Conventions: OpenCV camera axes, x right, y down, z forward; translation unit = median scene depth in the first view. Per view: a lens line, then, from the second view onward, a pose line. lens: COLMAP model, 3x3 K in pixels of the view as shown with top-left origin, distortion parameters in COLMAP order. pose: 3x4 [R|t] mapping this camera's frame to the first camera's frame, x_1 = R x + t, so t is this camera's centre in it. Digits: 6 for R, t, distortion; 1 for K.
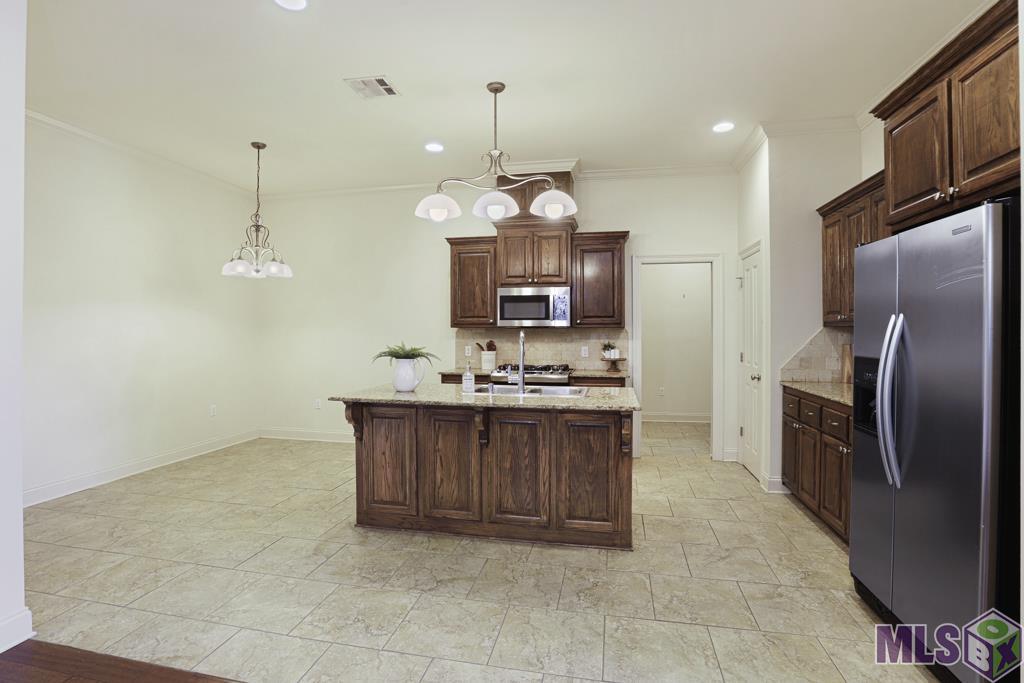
lens RADIAL K [[494.0, 0, 508.8], [0, 494.0, 337.4], [0, 0, 1]] dist [-0.052475, 0.000661]
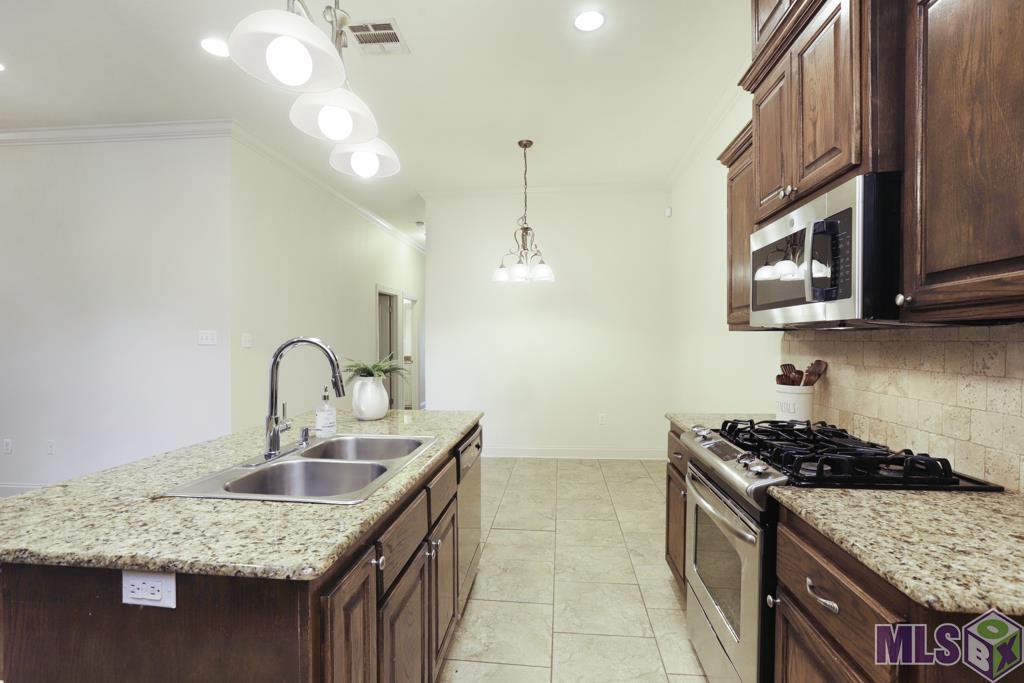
lens RADIAL K [[473.8, 0, 512.0], [0, 473.8, 341.5], [0, 0, 1]] dist [-0.003502, 0.000062]
pose [[0.103885, 0.004466, -0.994579, 0.520570], [-0.008720, 0.999956, 0.003579, -0.013462], [0.994551, 0.008301, 0.103920, 1.118284]]
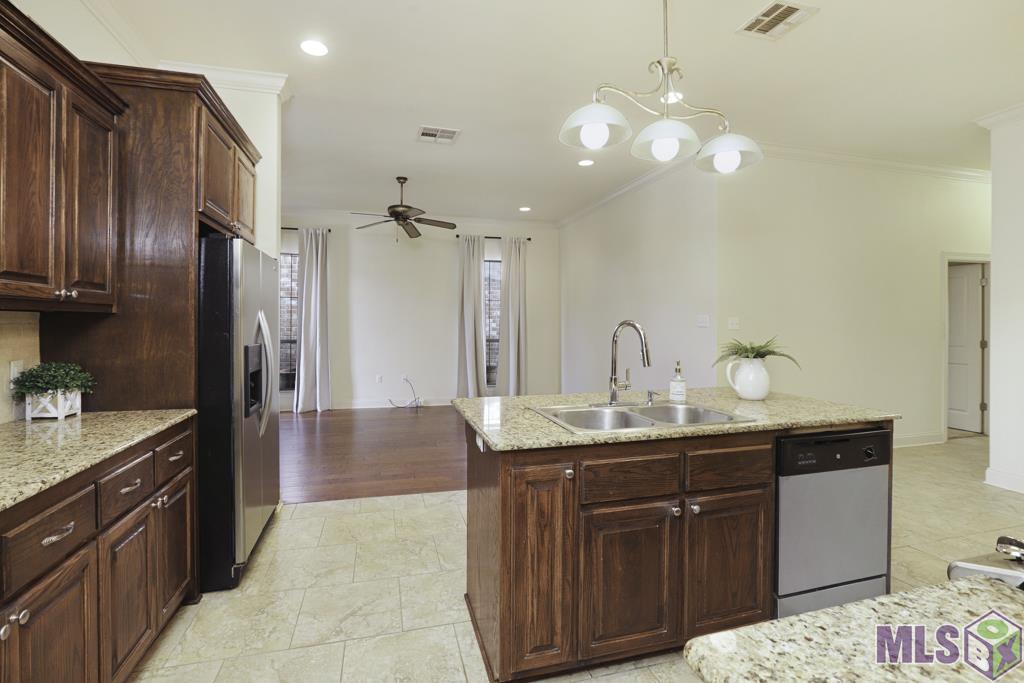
lens RADIAL K [[472.0, 0, 507.8], [0, 472.0, 324.2], [0, 0, 1]] dist [-0.030711, 0.014461]
pose [[-0.889822, 0.001764, -0.456305, 0.462431], [-0.004741, 0.999903, 0.013112, -0.017443], [0.456283, 0.013831, -0.889727, 1.458959]]
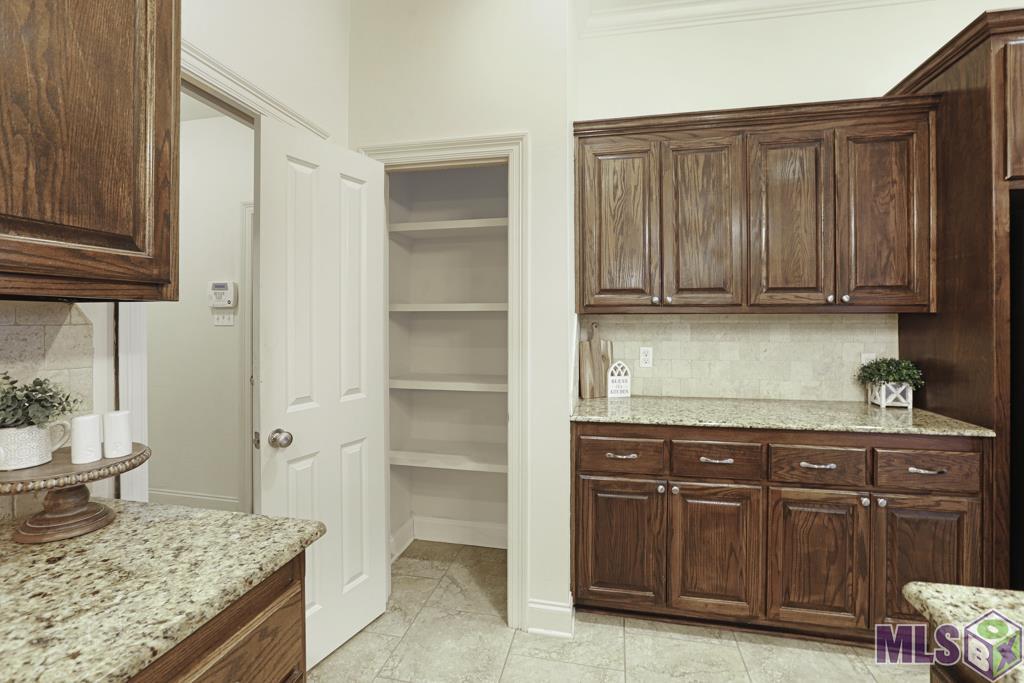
lens RADIAL K [[469.3, 0, 506.7], [0, 469.3, 320.7], [0, 0, 1]] dist [-0.017579, 0.000369]
pose [[0.013617, 0.005676, 0.999891, 0.044524], [0.010546, 0.999927, -0.005820, -0.013489], [-0.999852, 0.010624, 0.013556, 1.221285]]
